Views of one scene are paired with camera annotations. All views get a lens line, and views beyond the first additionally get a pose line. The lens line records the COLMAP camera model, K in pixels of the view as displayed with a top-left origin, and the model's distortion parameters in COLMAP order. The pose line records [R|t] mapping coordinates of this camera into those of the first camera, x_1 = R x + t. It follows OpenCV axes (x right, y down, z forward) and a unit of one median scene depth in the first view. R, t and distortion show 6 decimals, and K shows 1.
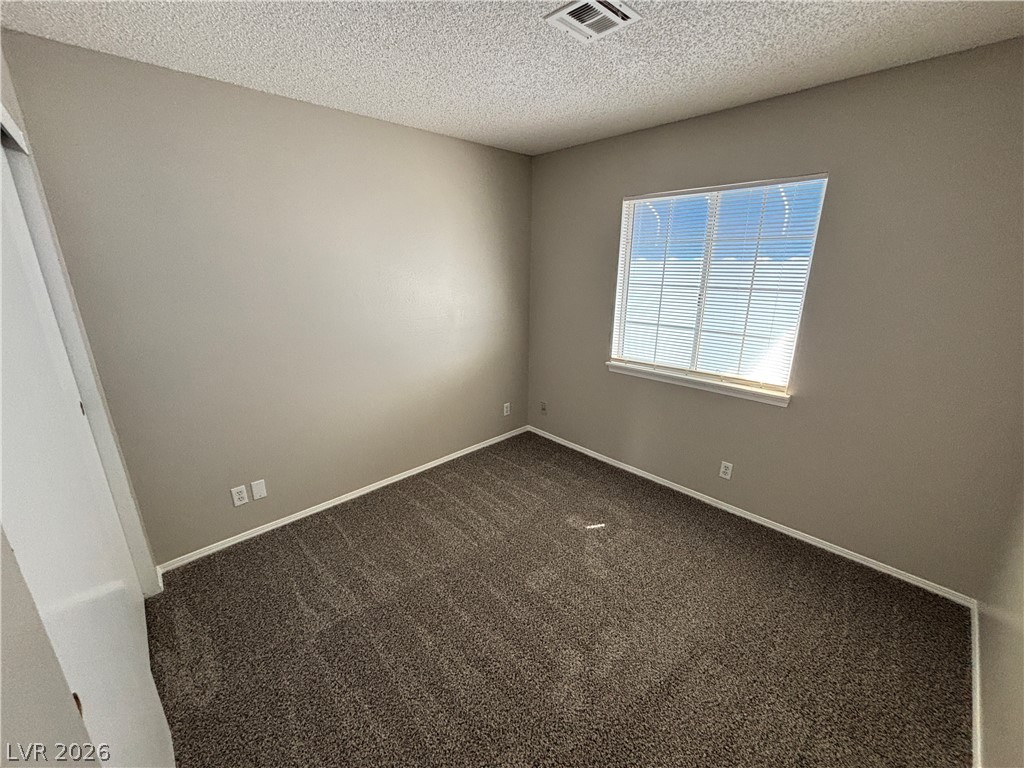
lens RADIAL K [[412.3, 0, 514.2], [0, 412.3, 383.6], [0, 0, 1]] dist [0.007213, -0.002575]
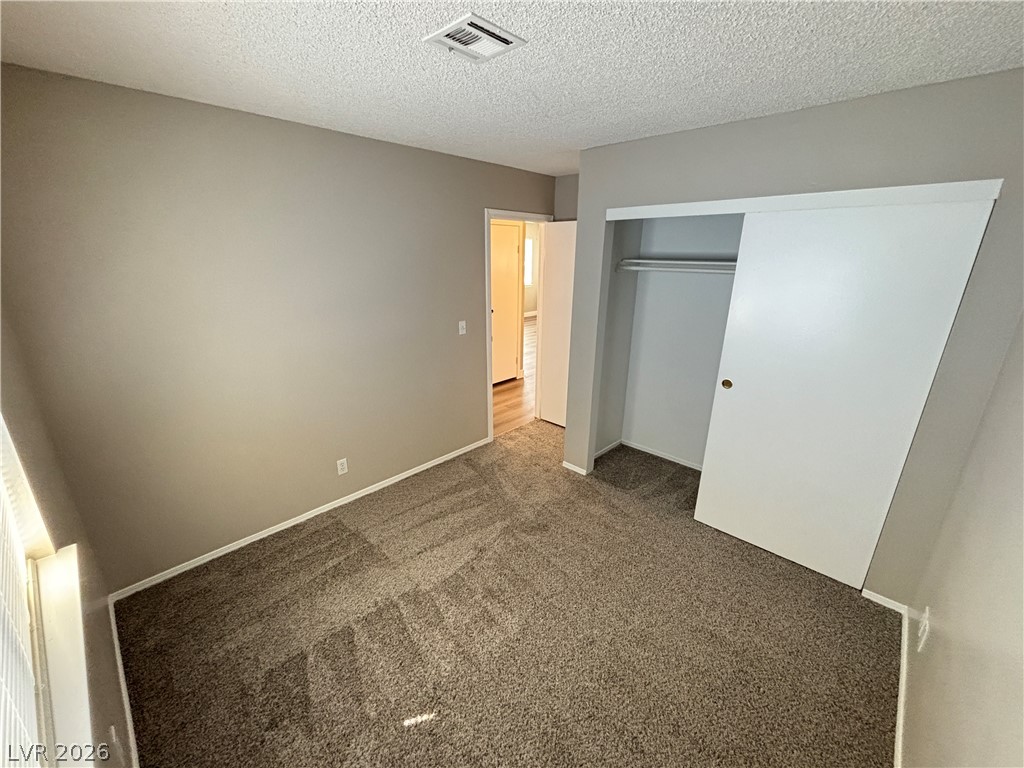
lens RADIAL K [[412.3, 0, 511.9], [0, 412.3, 386.5], [0, 0, 1]] dist [0.007213, -0.002575]
pose [[-0.999012, 0.004322, -0.044232, 0.080540], [-0.022172, 0.814094, 0.580310, -0.415473], [0.038517, 0.580717, -0.813194, 1.166805]]
